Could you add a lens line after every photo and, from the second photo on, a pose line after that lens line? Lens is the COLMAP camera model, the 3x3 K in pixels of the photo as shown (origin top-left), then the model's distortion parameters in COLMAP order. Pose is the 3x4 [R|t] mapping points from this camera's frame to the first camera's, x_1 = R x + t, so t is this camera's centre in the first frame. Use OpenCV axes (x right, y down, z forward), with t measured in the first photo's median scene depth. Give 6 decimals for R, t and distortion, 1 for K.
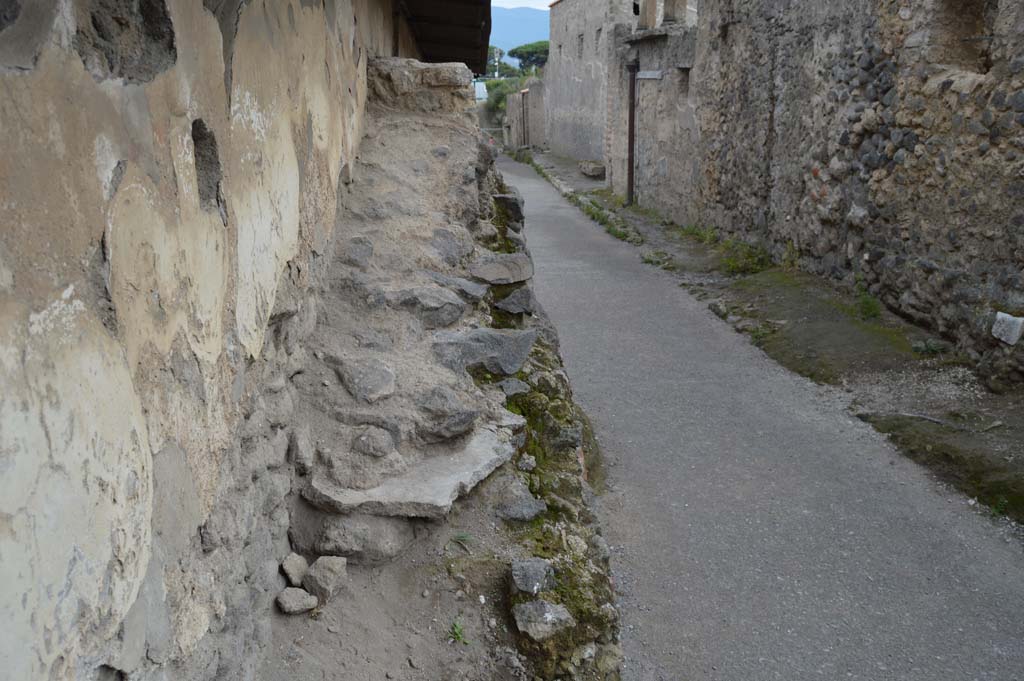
lens RADIAL K [[812.0, 0, 515.5], [0, 812.0, 344.2], [0, 0, 1]] dist [-0.092916, 0.036635]
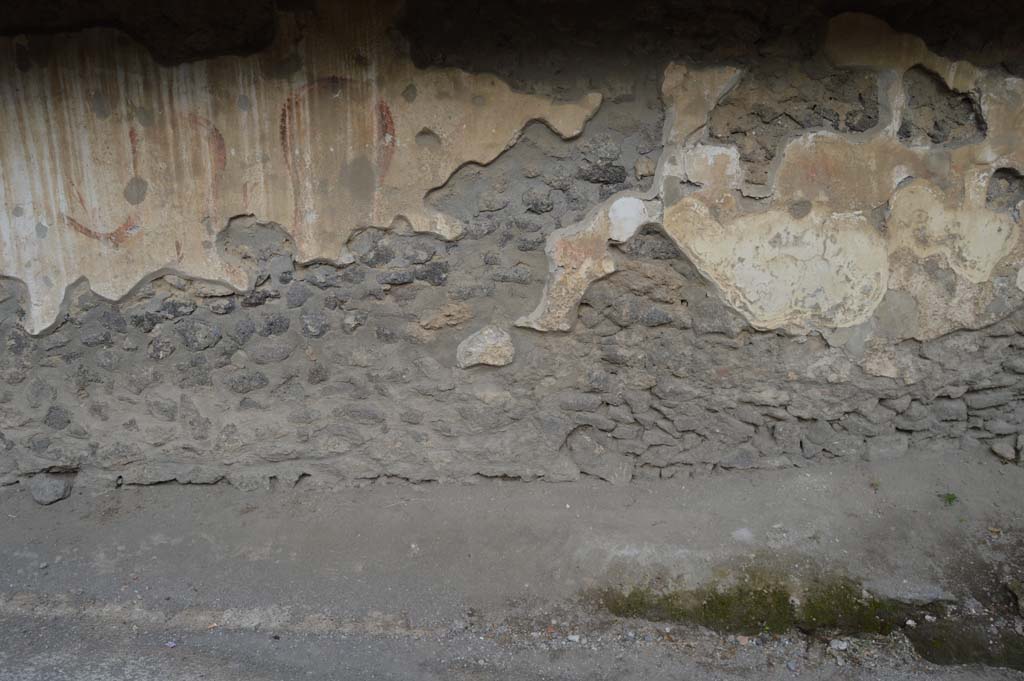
lens RADIAL K [[812.0, 0, 514.3], [0, 812.0, 342.1], [0, 0, 1]] dist [-0.092916, 0.036635]
pose [[-0.050216, 0.320021, -0.946079, 1.154637], [-0.312880, 0.894550, 0.319198, -0.082315], [0.948464, 0.312038, 0.055207, -0.129412]]
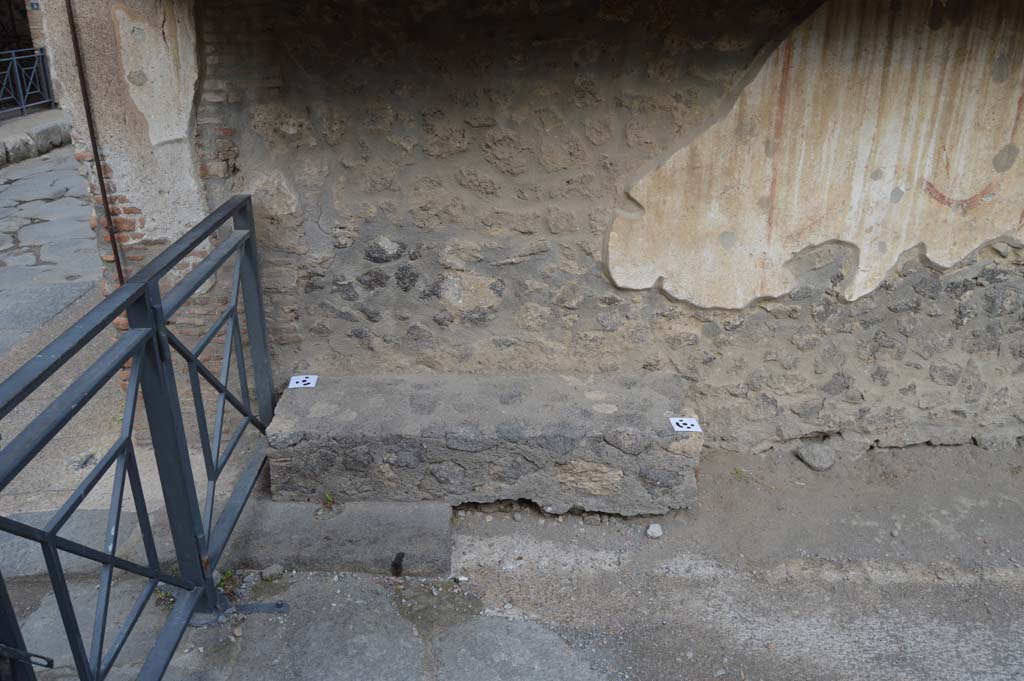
lens RADIAL K [[812.0, 0, 512.9], [0, 812.0, 344.0], [0, 0, 1]] dist [-0.092916, 0.036635]
pose [[-0.038383, 0.408209, -0.912081, 1.184326], [-0.318863, 0.860033, 0.398333, 0.327100], [0.947023, 0.306118, 0.097152, -1.558224]]
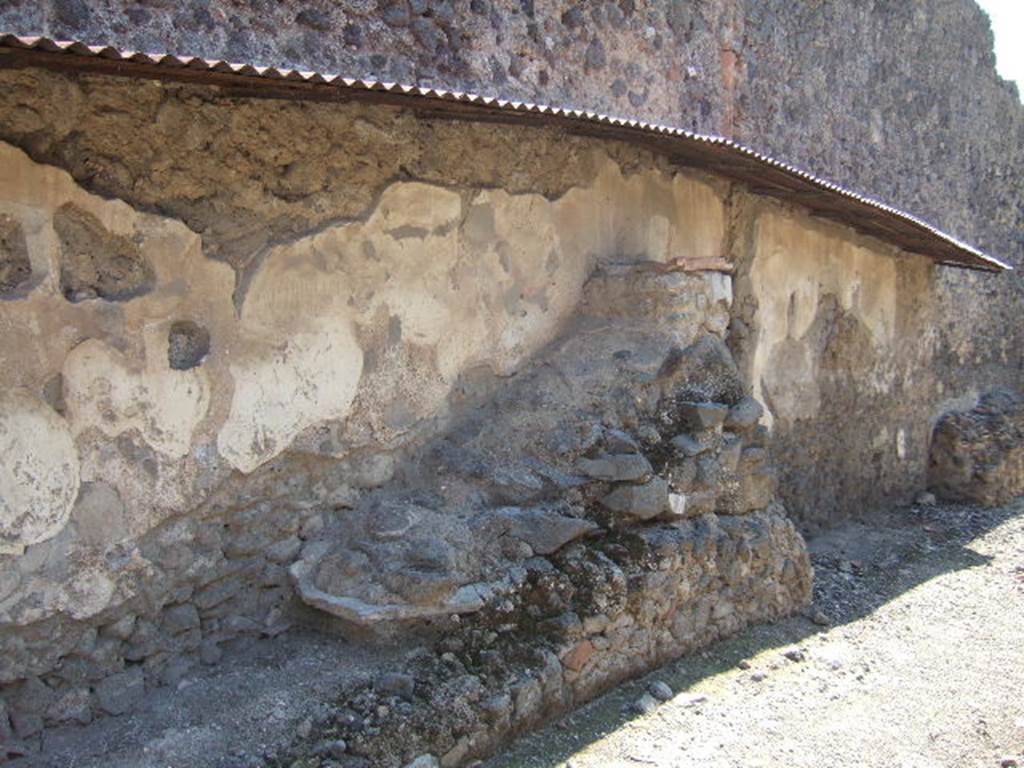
lens RADIAL K [[1112.7, 0, 510.4], [0, 1112.7, 381.7], [0, 0, 1]] dist [-0.063047, 0.000000]
pose [[0.774849, 0.061652, -0.629133, 1.159117], [-0.192937, 0.970810, -0.142490, 0.044921], [0.601984, 0.231791, 0.764126, -0.288967]]
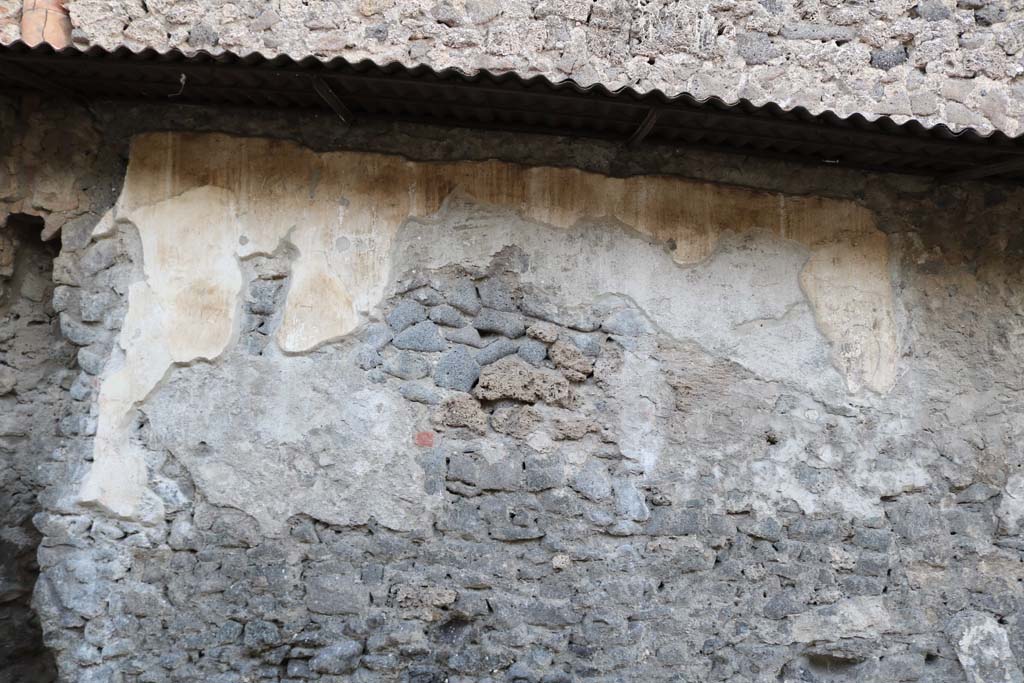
lens RADIAL K [[842.2, 0, 514.9], [0, 842.2, 339.8], [0, 0, 1]] dist [-0.136856, 0.104891]
pose [[-0.078827, -0.061625, -0.994982, 0.972731], [-0.307611, 0.950886, -0.034523, -0.879008], [0.948241, 0.303346, -0.093912, 3.470131]]
